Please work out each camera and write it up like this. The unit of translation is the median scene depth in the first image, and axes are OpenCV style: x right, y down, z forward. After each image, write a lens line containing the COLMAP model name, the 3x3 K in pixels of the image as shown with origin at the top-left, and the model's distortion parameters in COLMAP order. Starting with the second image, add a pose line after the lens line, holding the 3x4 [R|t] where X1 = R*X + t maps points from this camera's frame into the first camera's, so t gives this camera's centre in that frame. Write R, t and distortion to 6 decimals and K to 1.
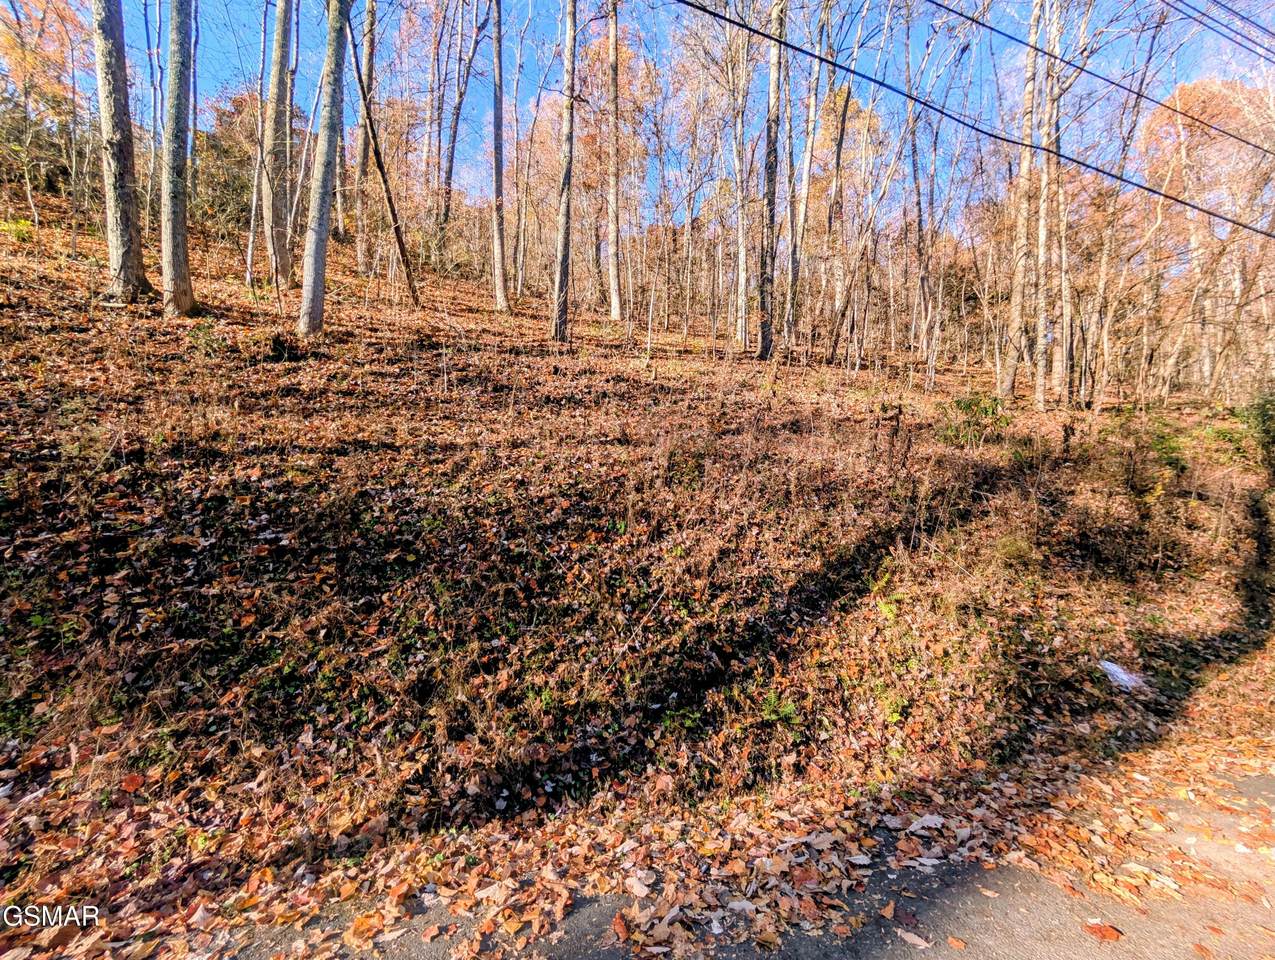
lens RADIAL K [[440.0, 0, 637.5], [0, 440.0, 479.0], [0, 0, 1]] dist [0.002057, -0.000197]
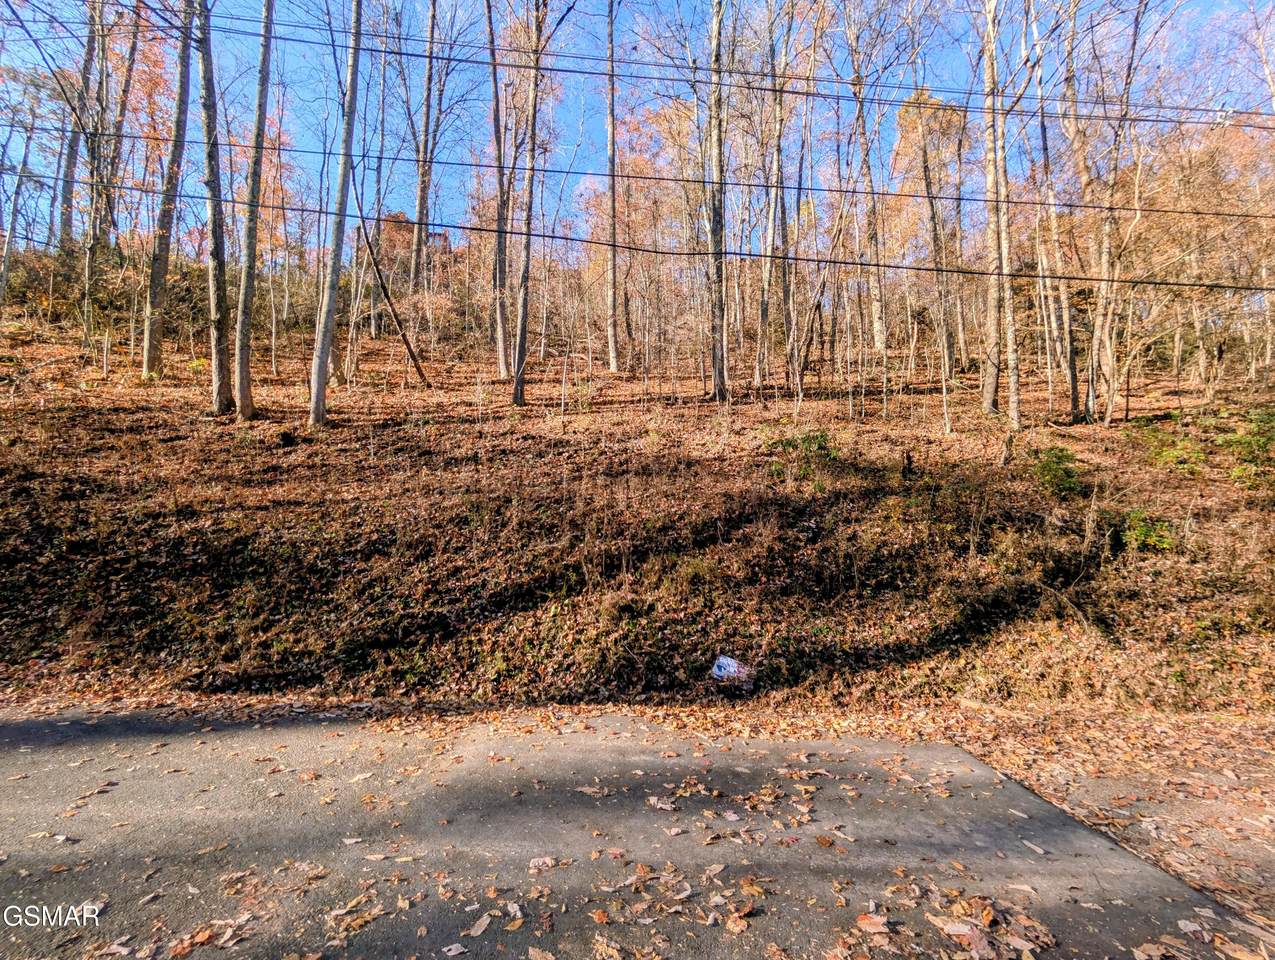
lens RADIAL K [[440.0, 0, 638.0], [0, 440.0, 484.3], [0, 0, 1]] dist [0.002057, -0.000197]
pose [[0.971208, -0.042094, -0.234485, 1.038263], [0.028226, 0.997665, -0.062189, -0.007786], [0.236556, 0.053780, 0.970128, -0.279926]]
